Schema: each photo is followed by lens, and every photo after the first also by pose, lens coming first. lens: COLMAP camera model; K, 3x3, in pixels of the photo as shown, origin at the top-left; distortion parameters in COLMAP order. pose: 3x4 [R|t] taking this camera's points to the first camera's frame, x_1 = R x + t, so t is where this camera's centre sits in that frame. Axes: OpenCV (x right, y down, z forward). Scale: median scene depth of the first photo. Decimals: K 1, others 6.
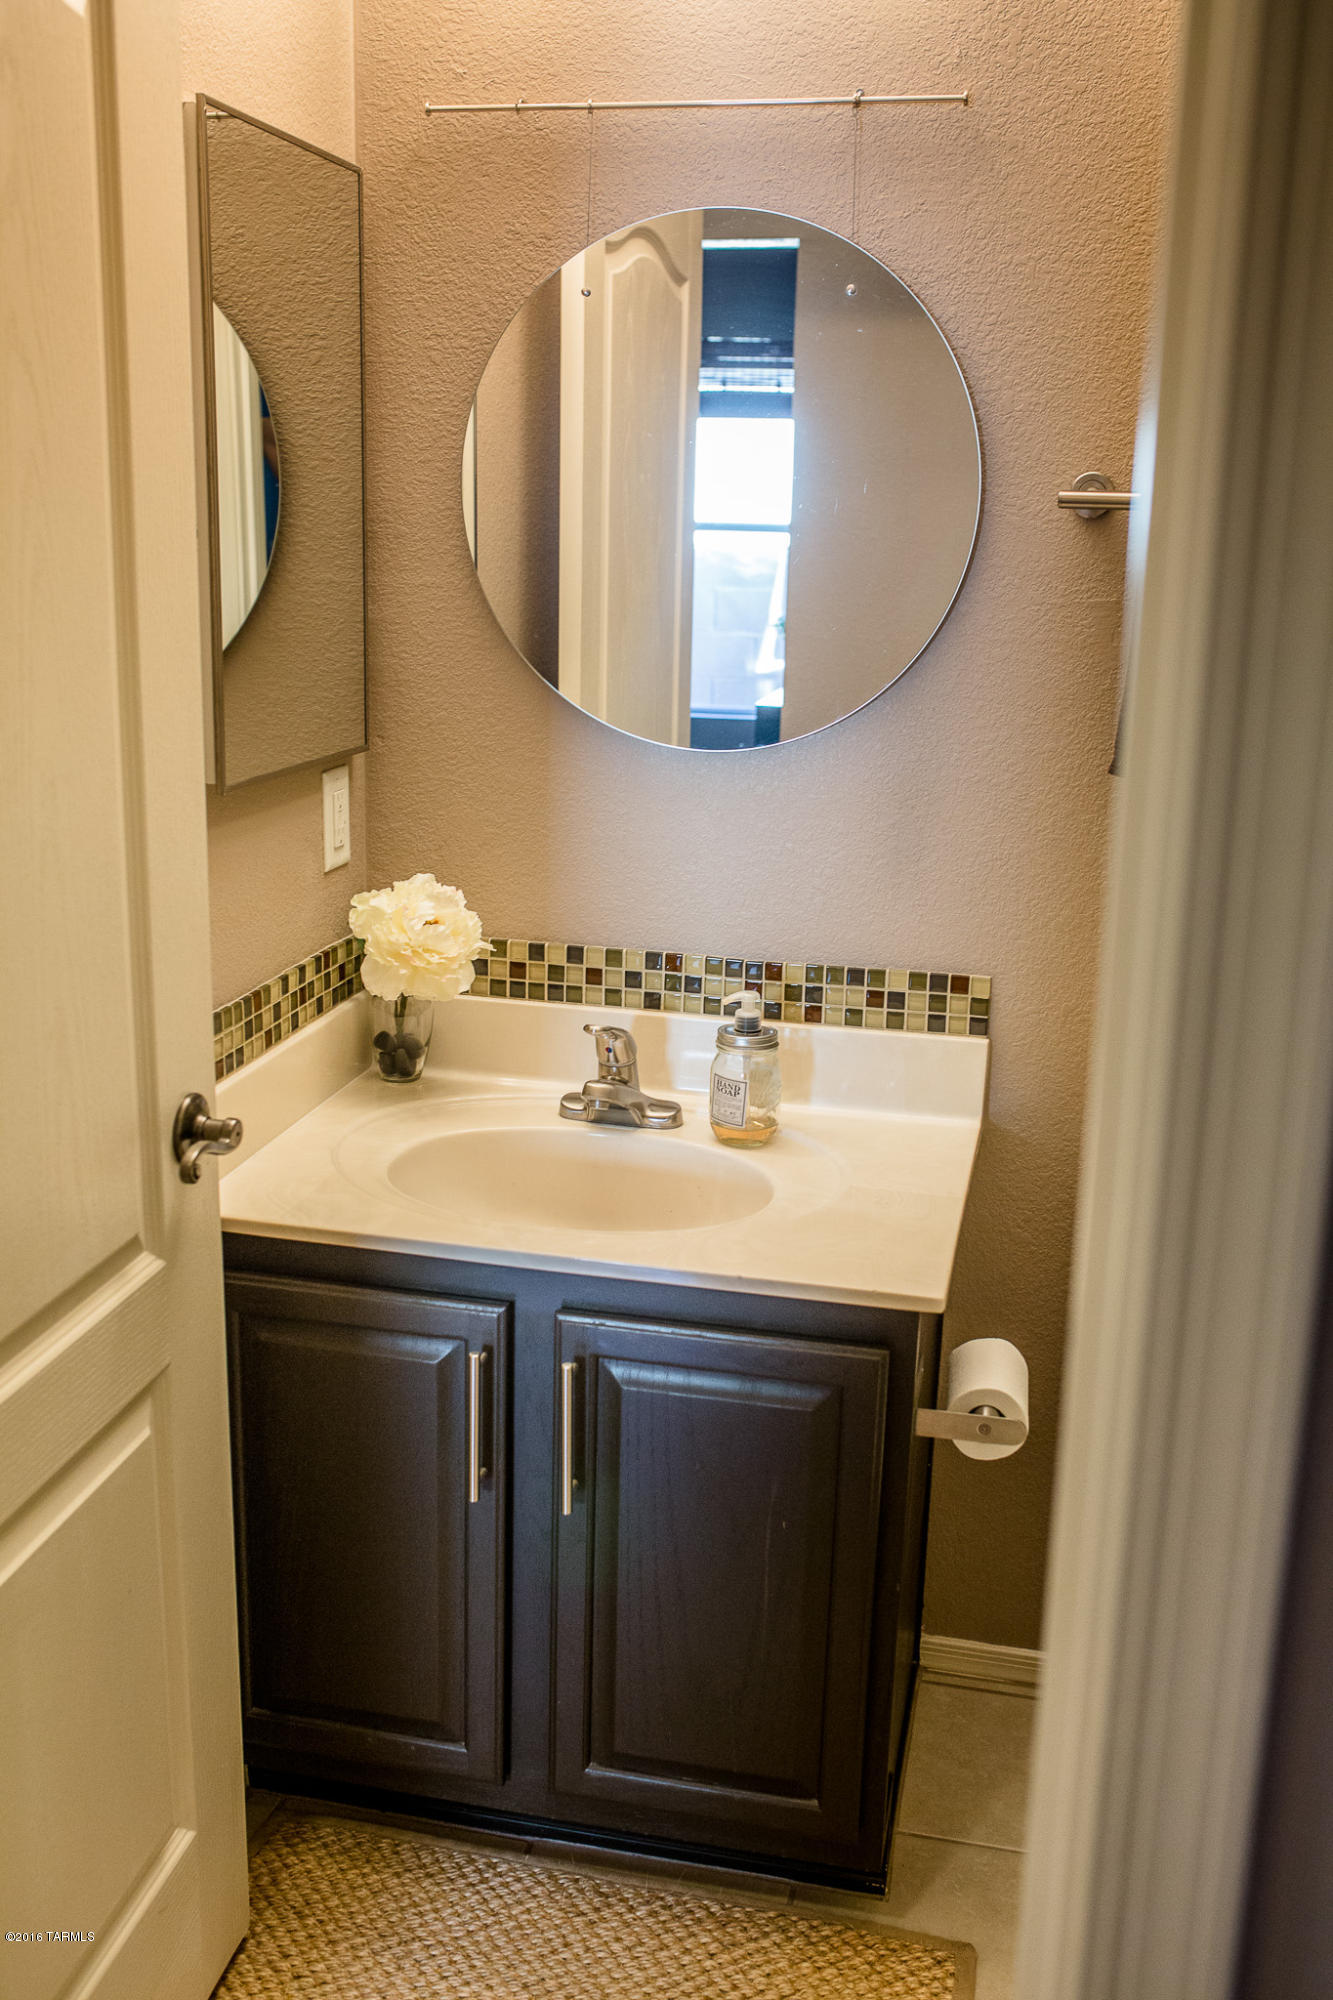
lens RADIAL K [[1905.7, 0, 666.5], [0, 1905.7, 1000.0], [0, 0, 1]] dist [-0.062700, 0.101511]
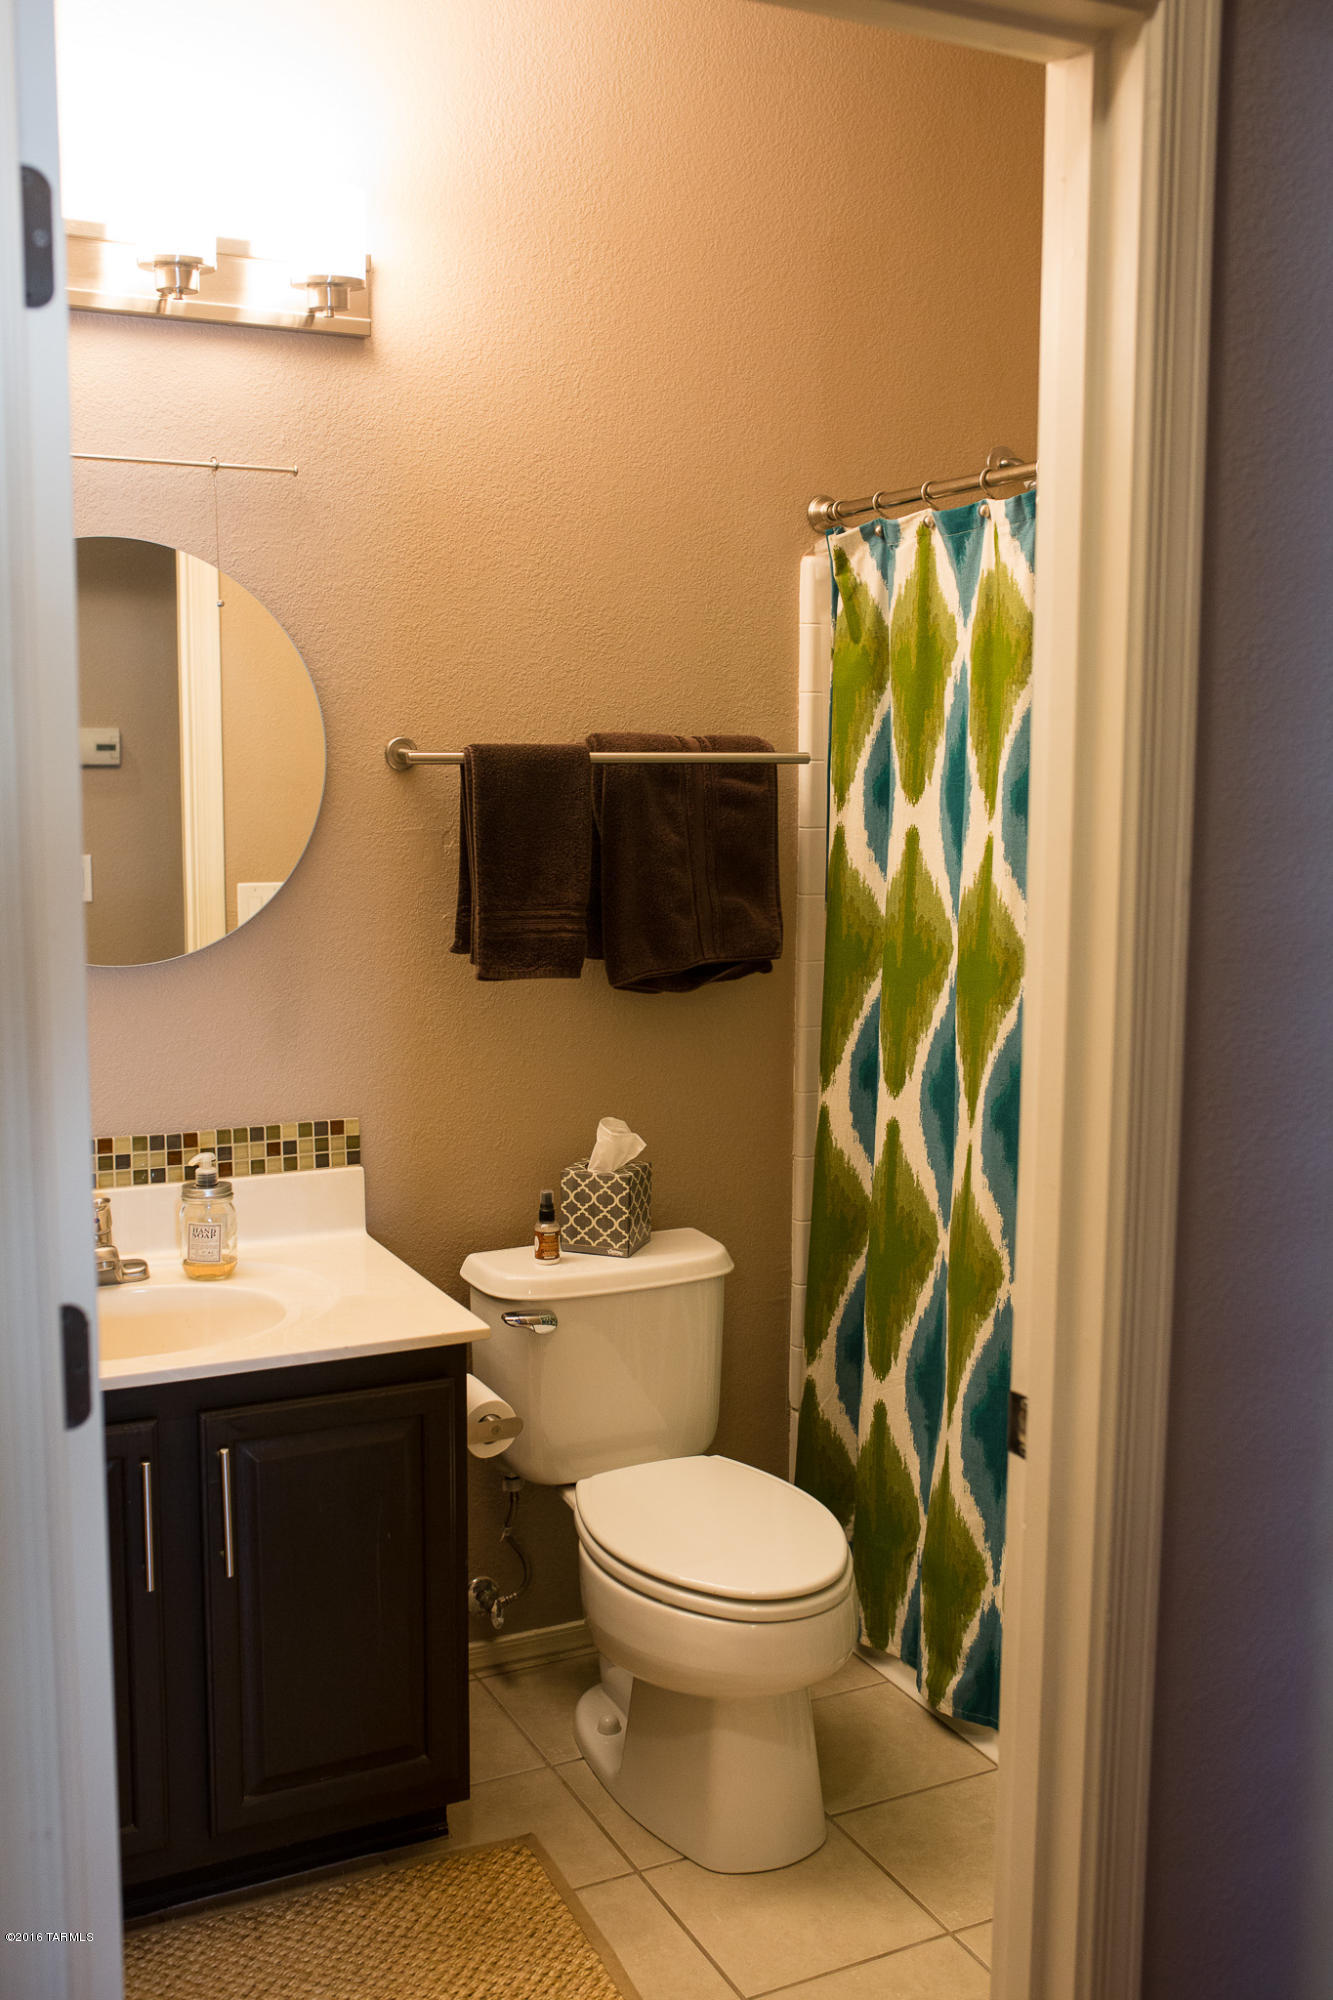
lens RADIAL K [[1905.7, 0, 666.5], [0, 1905.7, 1000.0], [0, 0, 1]] dist [-0.062700, 0.101511]
pose [[0.775681, -0.097572, 0.623537, -0.470030], [0.170813, 0.983560, -0.058582, 0.020619], [-0.607570, 0.151949, 0.779596, -0.151631]]
